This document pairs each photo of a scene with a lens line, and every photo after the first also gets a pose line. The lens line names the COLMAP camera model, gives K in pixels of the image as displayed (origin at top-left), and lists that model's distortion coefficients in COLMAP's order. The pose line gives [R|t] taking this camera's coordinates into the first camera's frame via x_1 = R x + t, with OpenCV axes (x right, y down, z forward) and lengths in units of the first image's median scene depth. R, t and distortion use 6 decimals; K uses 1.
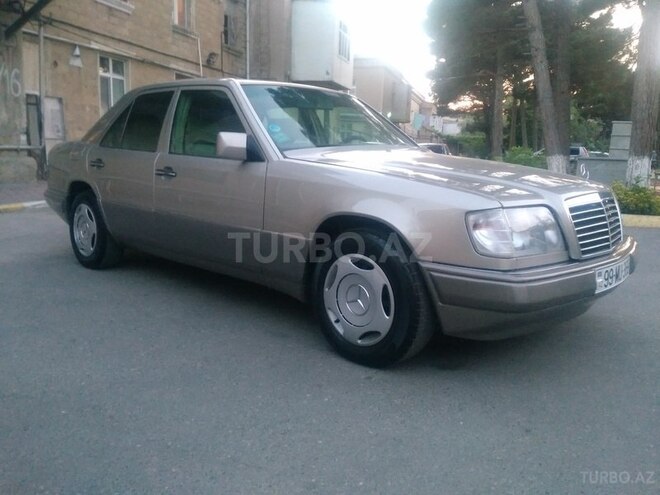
lens RADIAL K [[548.3, 0, 330.0], [0, 548.3, 247.5], [0, 0, 1]] dist [0.068237, -0.101491]
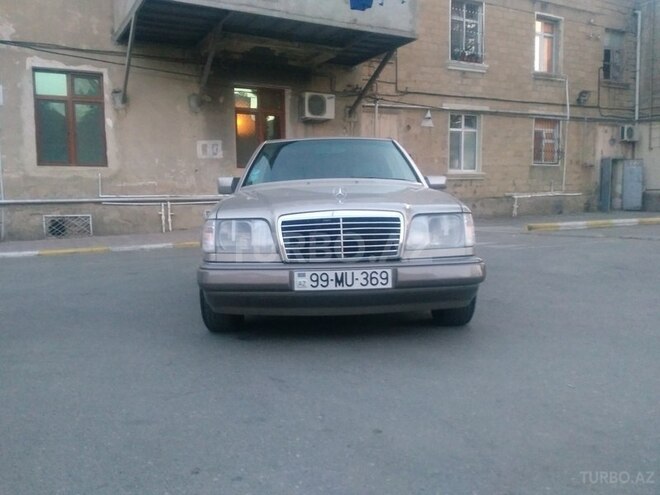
lens RADIAL K [[548.3, 0, 330.0], [0, 548.3, 247.5], [0, 0, 1]] dist [0.068237, -0.101491]
pose [[0.714762, 0.026256, -0.698875, 0.213584], [-0.082531, 0.995479, -0.047009, 0.006092], [0.694481, 0.091279, 0.713697, 0.025635]]
